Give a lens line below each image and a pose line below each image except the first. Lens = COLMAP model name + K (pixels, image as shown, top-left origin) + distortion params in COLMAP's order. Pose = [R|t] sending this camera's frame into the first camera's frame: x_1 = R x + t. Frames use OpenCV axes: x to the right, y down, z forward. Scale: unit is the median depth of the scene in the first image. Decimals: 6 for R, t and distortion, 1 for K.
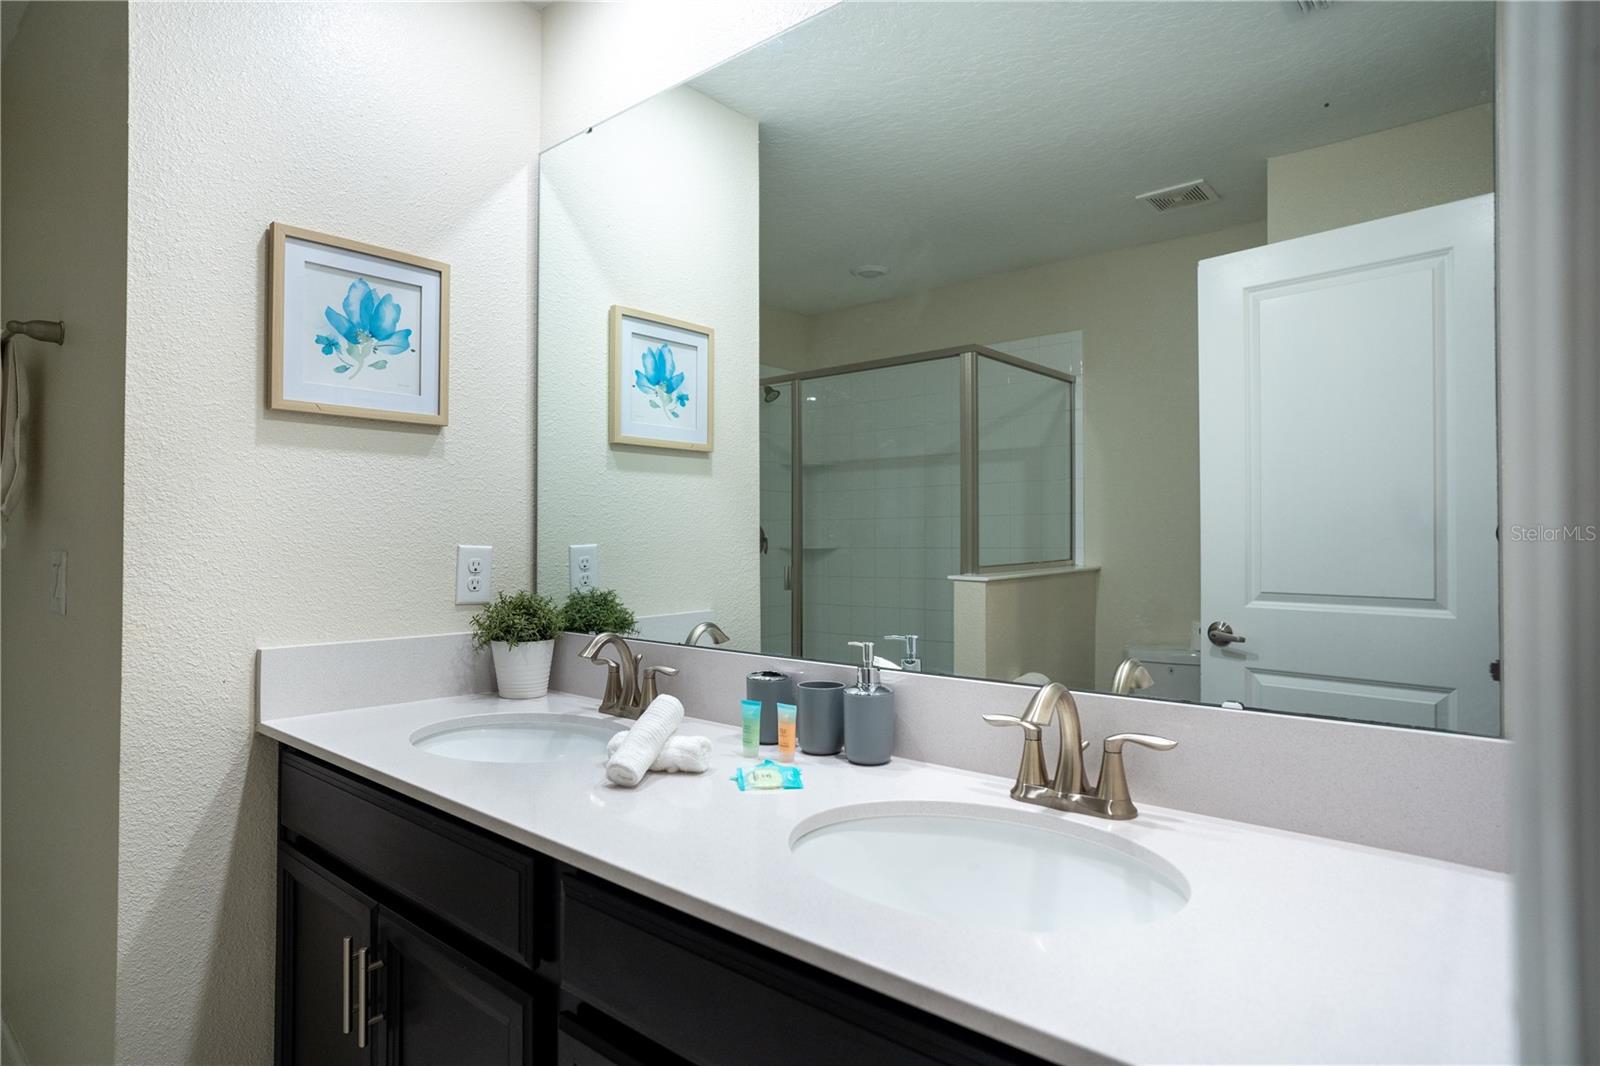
lens RADIAL K [[897.3, 0, 800.0], [0, 897.3, 533.0], [0, 0, 1]] dist [0.042081, -0.000083]
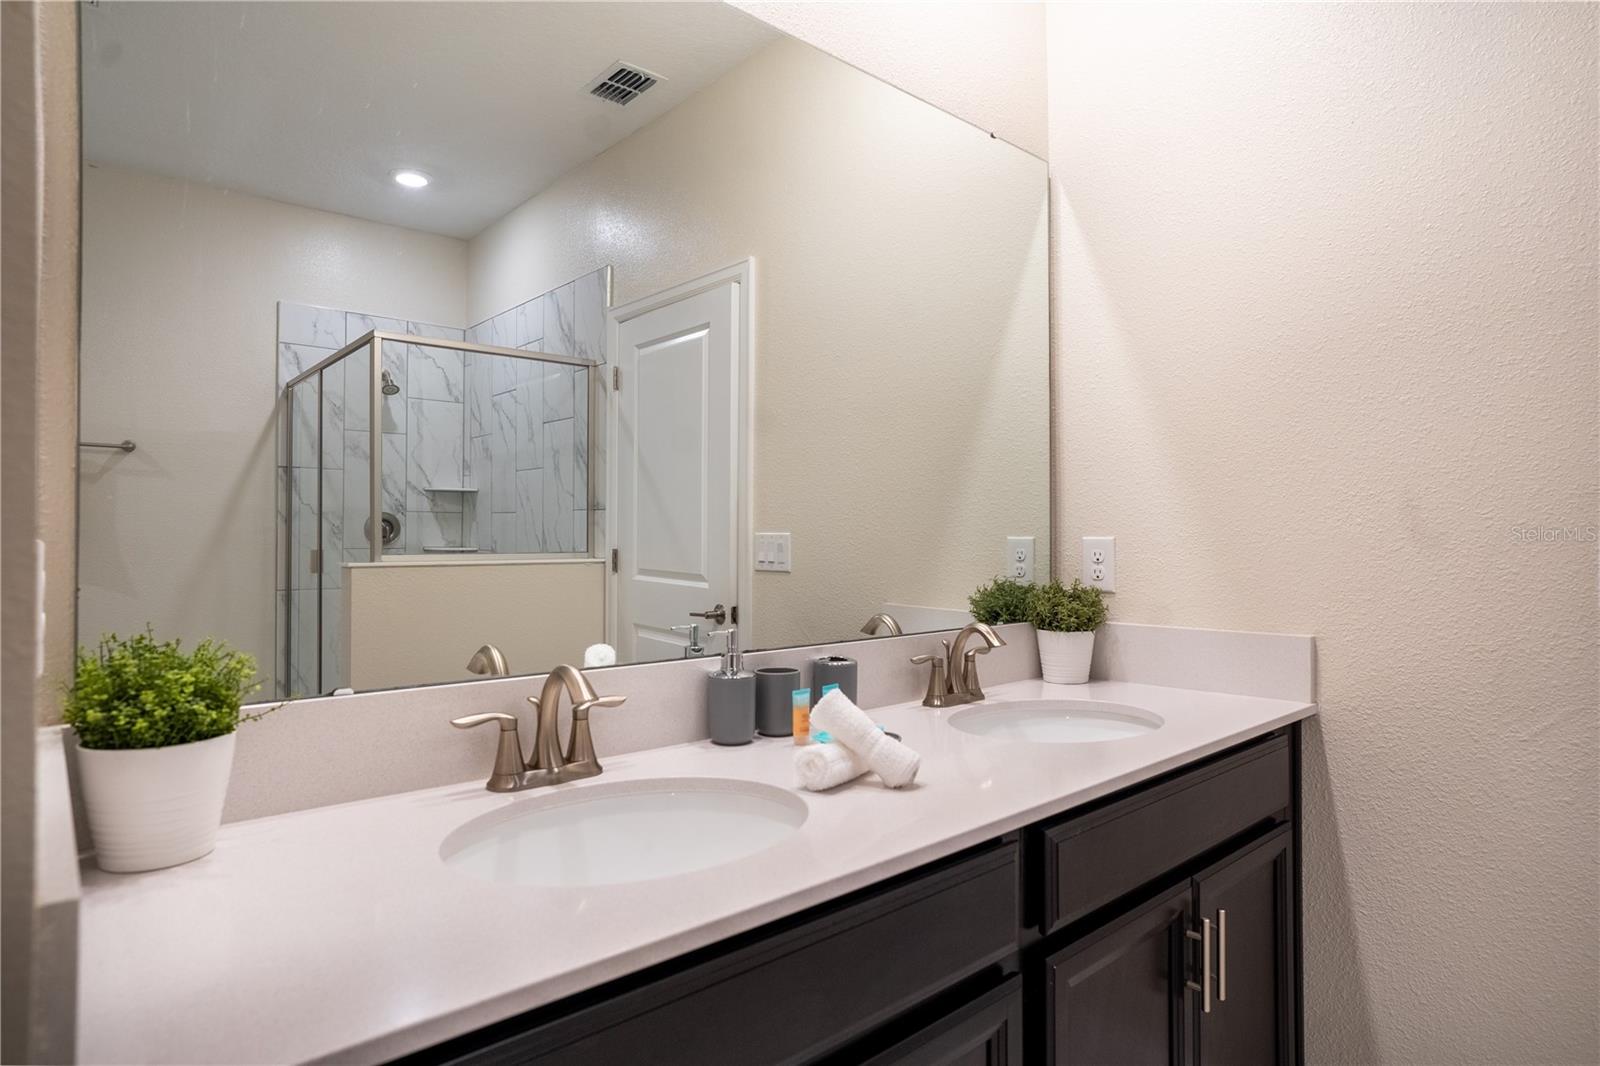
lens RADIAL K [[858.3, 0, 796.1], [0, 858.3, 555.0], [0, 0, 1]] dist [0.001265, 0.000086]
pose [[0.114254, -0.007258, 0.993425, -0.705706], [-0.026511, 0.999595, 0.010352, 0.017561], [-0.993098, -0.027519, 0.114016, 0.625924]]
